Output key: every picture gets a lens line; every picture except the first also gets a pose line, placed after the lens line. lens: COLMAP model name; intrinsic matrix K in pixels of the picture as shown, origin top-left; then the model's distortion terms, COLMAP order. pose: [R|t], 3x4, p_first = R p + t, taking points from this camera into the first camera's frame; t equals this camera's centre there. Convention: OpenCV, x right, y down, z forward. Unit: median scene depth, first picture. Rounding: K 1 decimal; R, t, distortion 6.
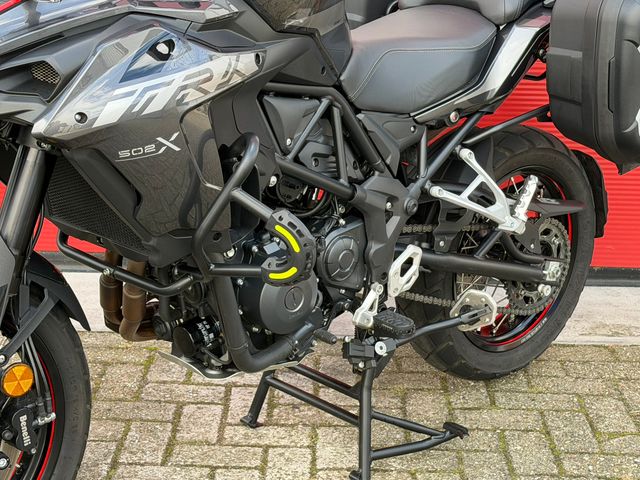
lens RADIAL K [[1263.0, 0, 326.3], [0, 1263.0, 244.4], [0, 0, 1]] dist [0.128159, 0.189275]
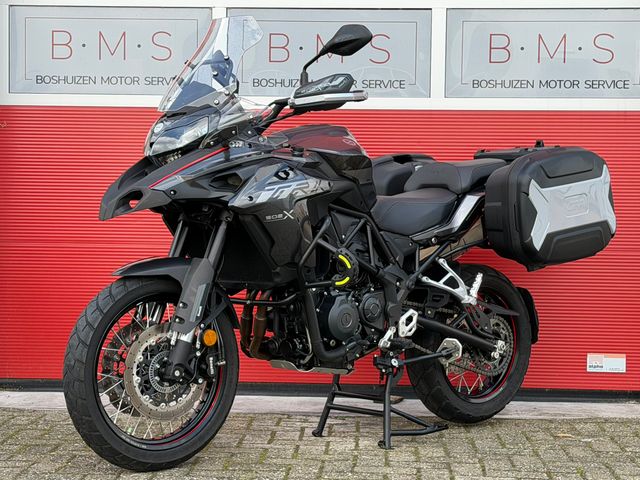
lens RADIAL K [[1408.6, 0, 328.4], [0, 1408.6, 241.2], [0, 0, 1]] dist [0.100223, 0.428537]
pose [[0.999697, -0.005813, -0.023933, -0.001635], [-0.001207, 0.959012, -0.283363, 0.481936], [0.024600, 0.283306, 0.958714, -0.949766]]
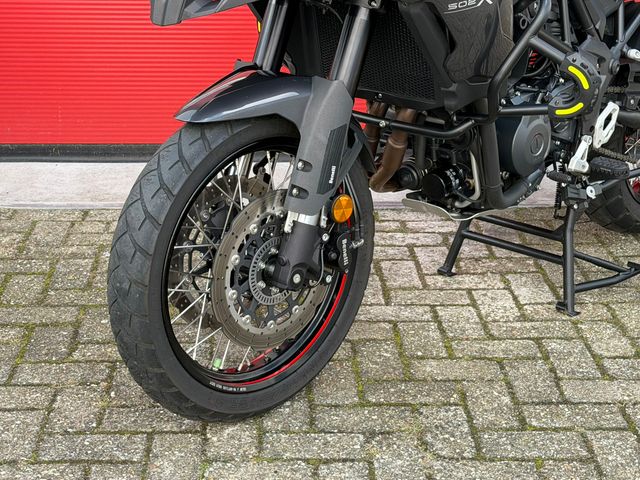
lens RADIAL K [[1262.8, 0, 319.5], [0, 1262.8, 255.0], [0, 0, 1]] dist [0.137459, 0.062977]
pose [[0.998056, -0.033537, 0.052532, -0.267721], [0.030756, 0.998128, 0.052867, 0.071045], [-0.054207, -0.051149, 0.997219, -0.144658]]
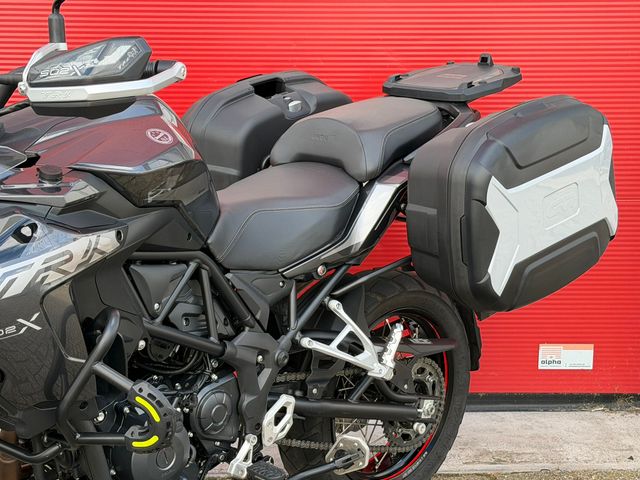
lens RADIAL K [[1262.8, 0, 319.5], [0, 1262.8, 255.0], [0, 0, 1]] dist [0.137459, 0.062977]
pose [[0.998395, -0.027791, 0.049345, 0.049377], [0.031050, 0.997300, -0.066552, -0.045156], [-0.047362, 0.067977, 0.996562, -0.047952]]
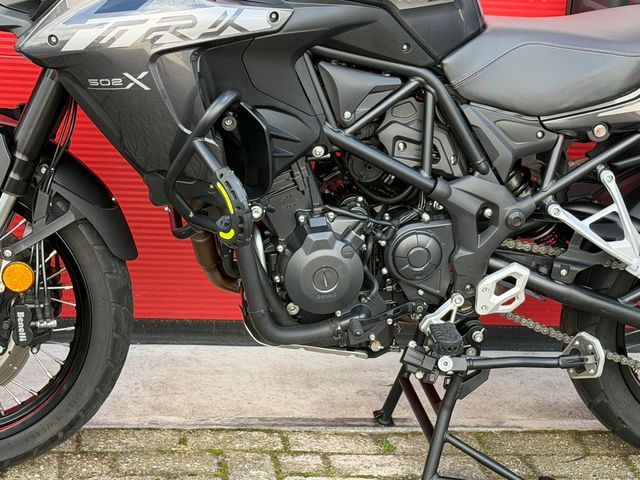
lens RADIAL K [[1407.7, 0, 320.0], [0, 1407.7, 255.8], [0, 0, 1]] dist [0.145252, 0.282106]
pose [[0.830789, 0.226625, -0.508362, 0.468538], [-0.227061, 0.971893, 0.062190, -0.036004], [0.508167, 0.063762, 0.858895, 0.079050]]
